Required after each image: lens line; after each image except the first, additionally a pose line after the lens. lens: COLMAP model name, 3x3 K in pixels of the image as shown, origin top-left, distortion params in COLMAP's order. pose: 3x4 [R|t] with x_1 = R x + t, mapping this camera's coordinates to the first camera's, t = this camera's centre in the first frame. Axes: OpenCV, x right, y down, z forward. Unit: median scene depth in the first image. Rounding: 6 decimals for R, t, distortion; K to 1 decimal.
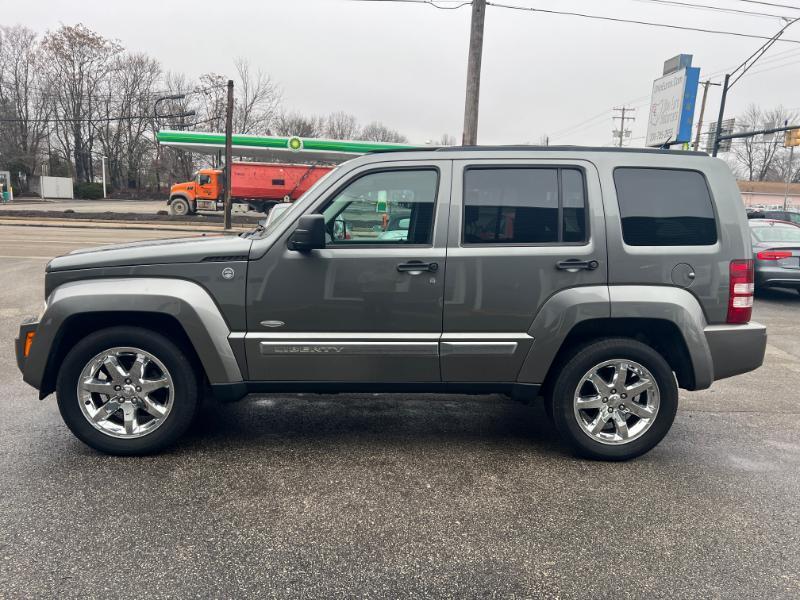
lens RADIAL K [[603.0, 0, 406.6], [0, 603.0, 302.9], [0, 0, 1]] dist [0.051660, -0.057918]
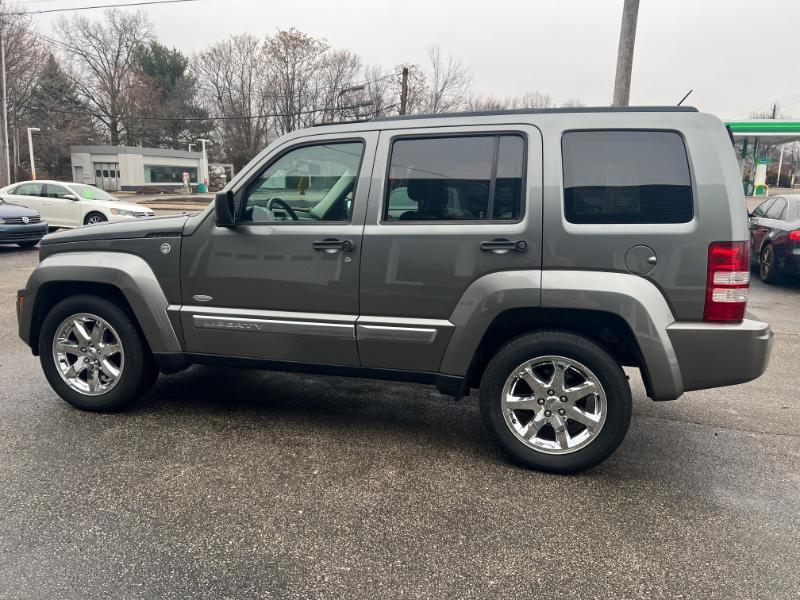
lens RADIAL K [[603.0, 0, 403.8], [0, 603.0, 305.1], [0, 0, 1]] dist [0.051660, -0.057918]
pose [[0.948606, 0.043564, -0.313447, 0.406641], [-0.034550, 0.998816, 0.034260, -0.001070], [0.314569, -0.021670, 0.948987, 0.117438]]
